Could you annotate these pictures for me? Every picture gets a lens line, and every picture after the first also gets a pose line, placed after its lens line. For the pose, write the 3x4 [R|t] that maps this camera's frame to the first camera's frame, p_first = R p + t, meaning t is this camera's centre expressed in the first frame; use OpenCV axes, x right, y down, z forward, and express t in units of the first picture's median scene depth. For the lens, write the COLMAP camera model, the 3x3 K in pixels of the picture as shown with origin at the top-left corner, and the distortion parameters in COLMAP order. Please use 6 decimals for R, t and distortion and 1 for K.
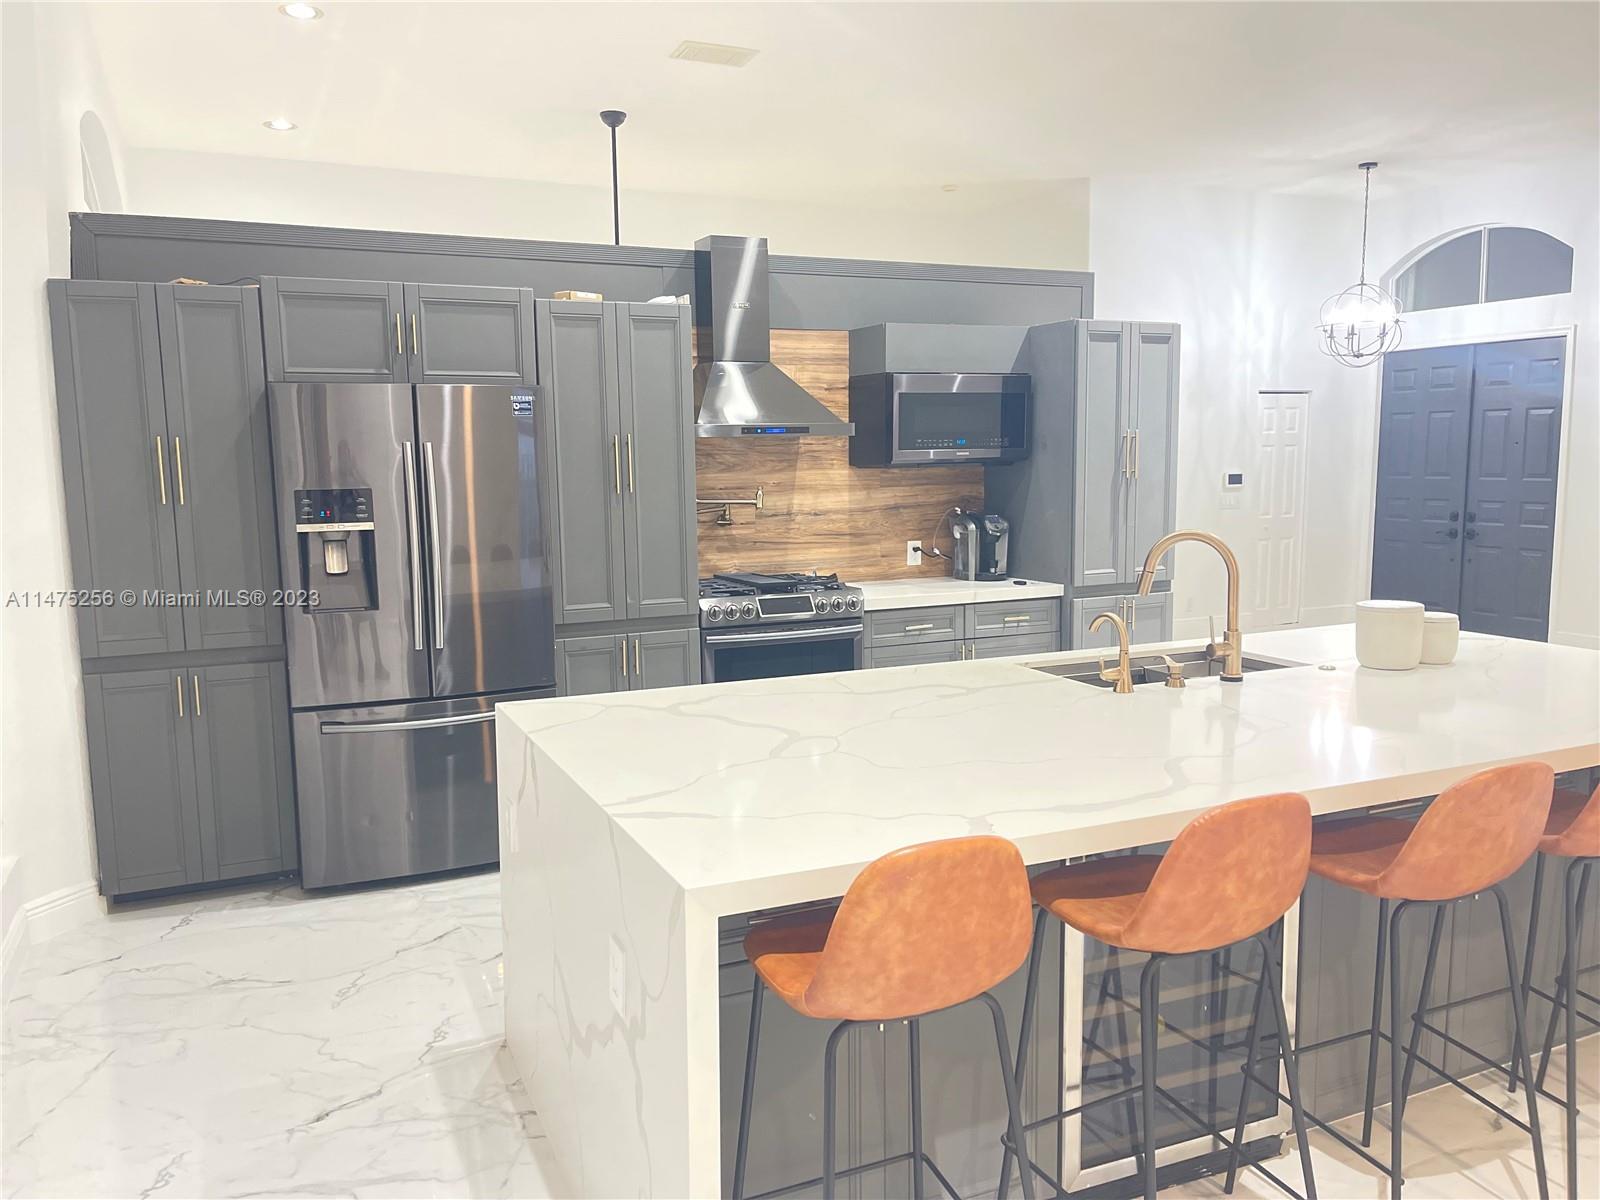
lens RADIAL K [[1212.1, 0, 780.2], [0, 1212.1, 613.5], [0, 0, 1]] dist [0.055246, -0.066596]
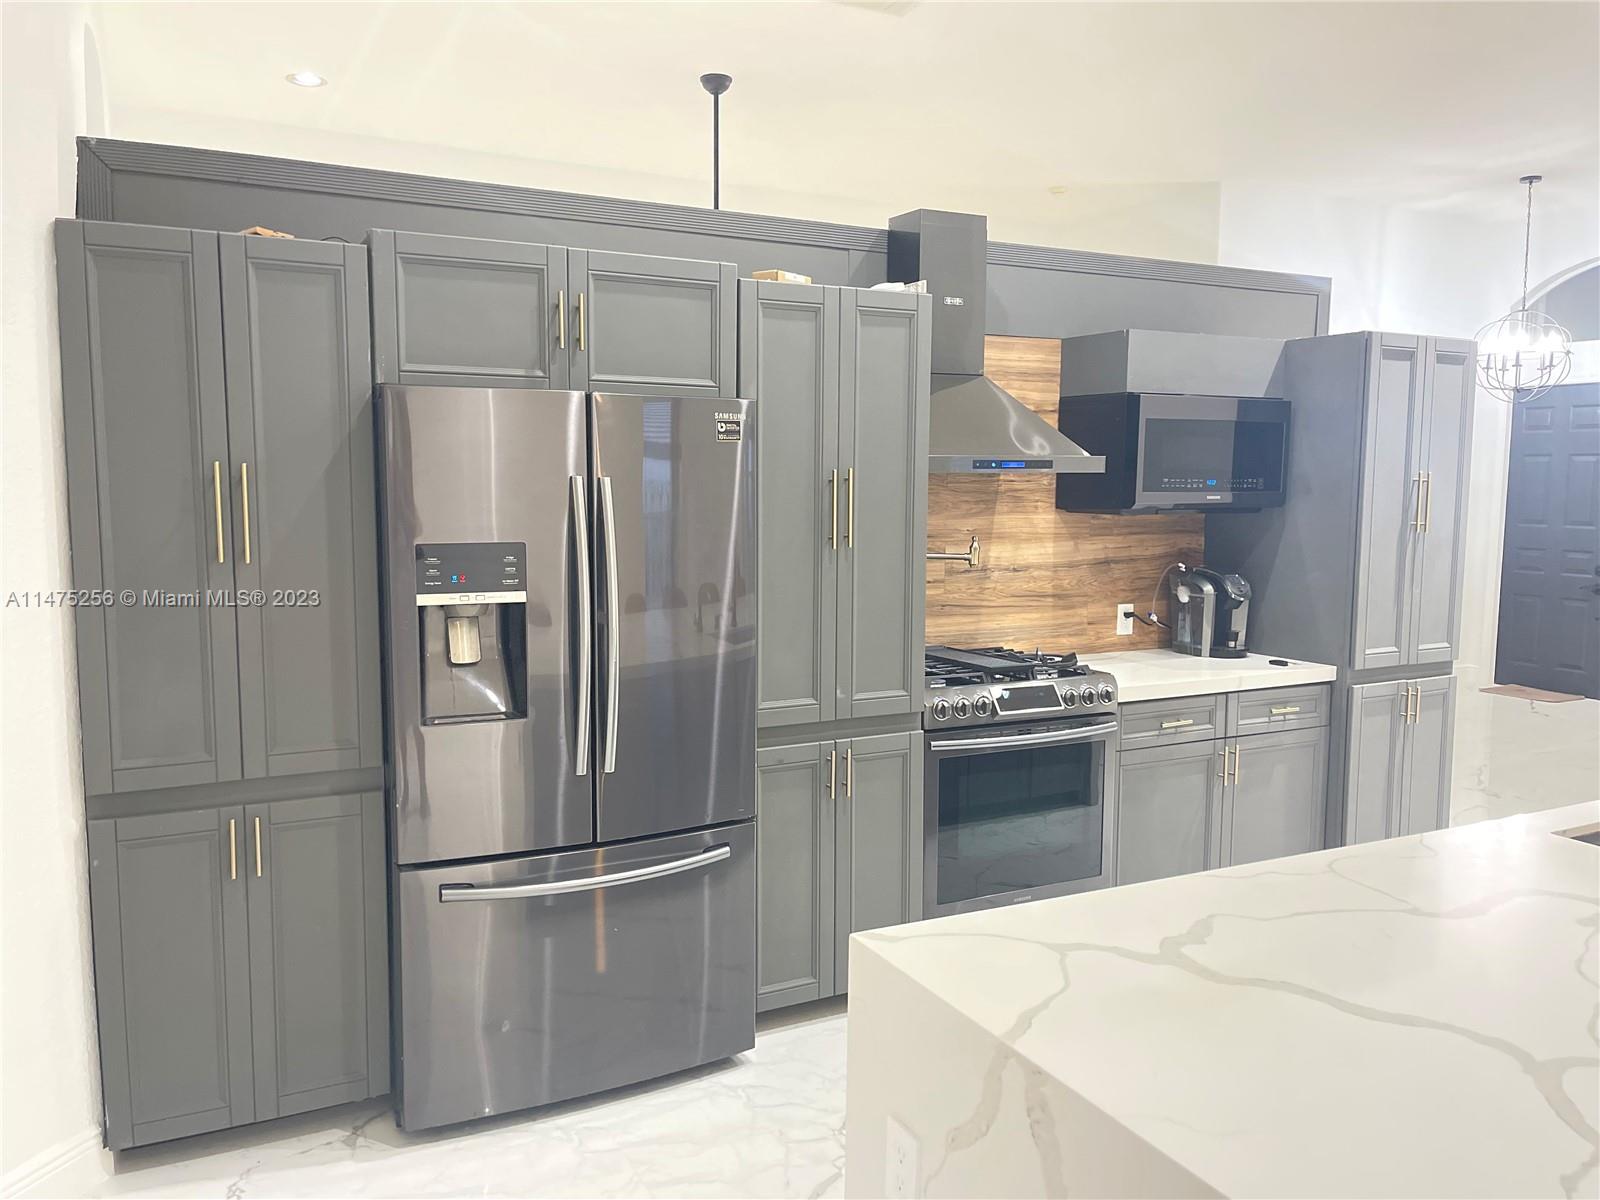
lens RADIAL K [[1212.1, 0, 780.6], [0, 1212.1, 600.4], [0, 0, 1]] dist [0.055246, -0.066596]
pose [[0.998755, 0.015184, 0.047509, -0.170465], [-0.013735, 0.999435, -0.030680, -0.038754], [-0.047948, 0.029989, 0.998400, 0.238258]]
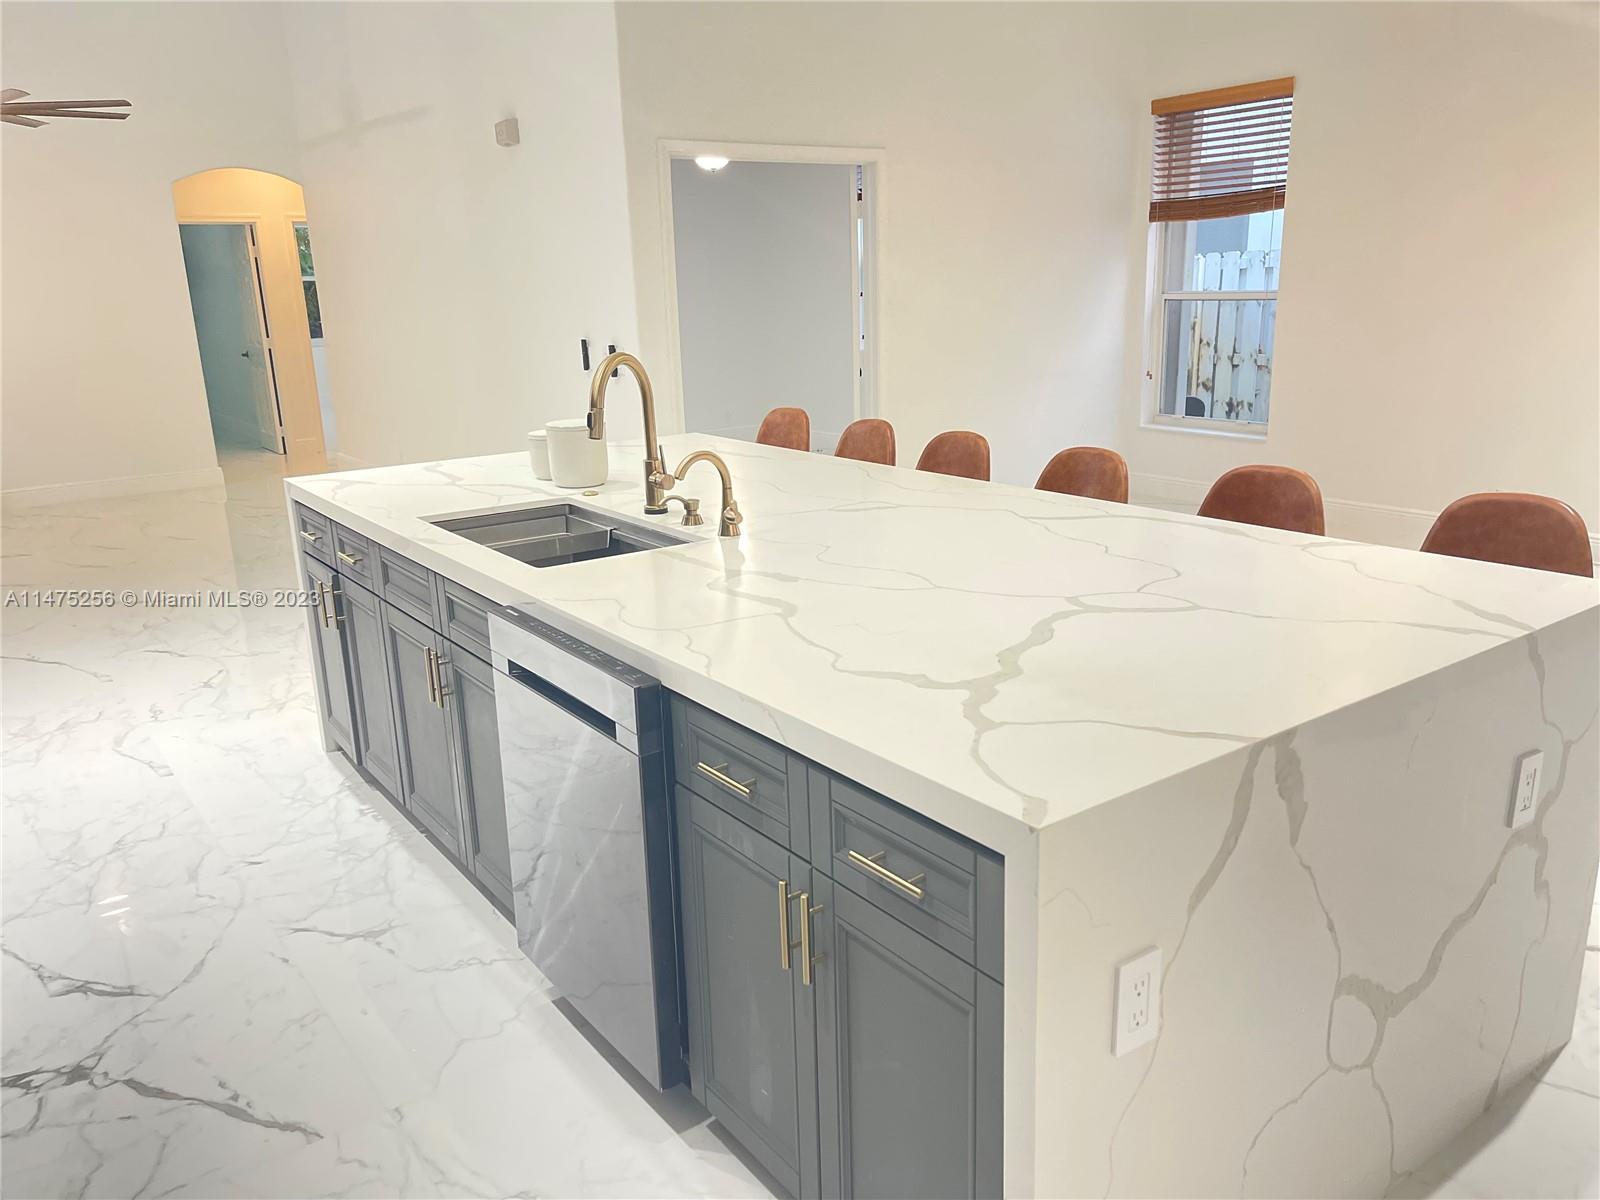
lens RADIAL K [[1212.1, 0, 792.9], [0, 1212.1, 595.7], [0, 0, 1]] dist [0.055246, -0.066596]
pose [[-0.213402, -0.233912, 0.948549, -0.340280], [0.161346, 0.949144, 0.270358, -0.073368], [-0.963549, 0.210739, -0.164808, 0.652793]]
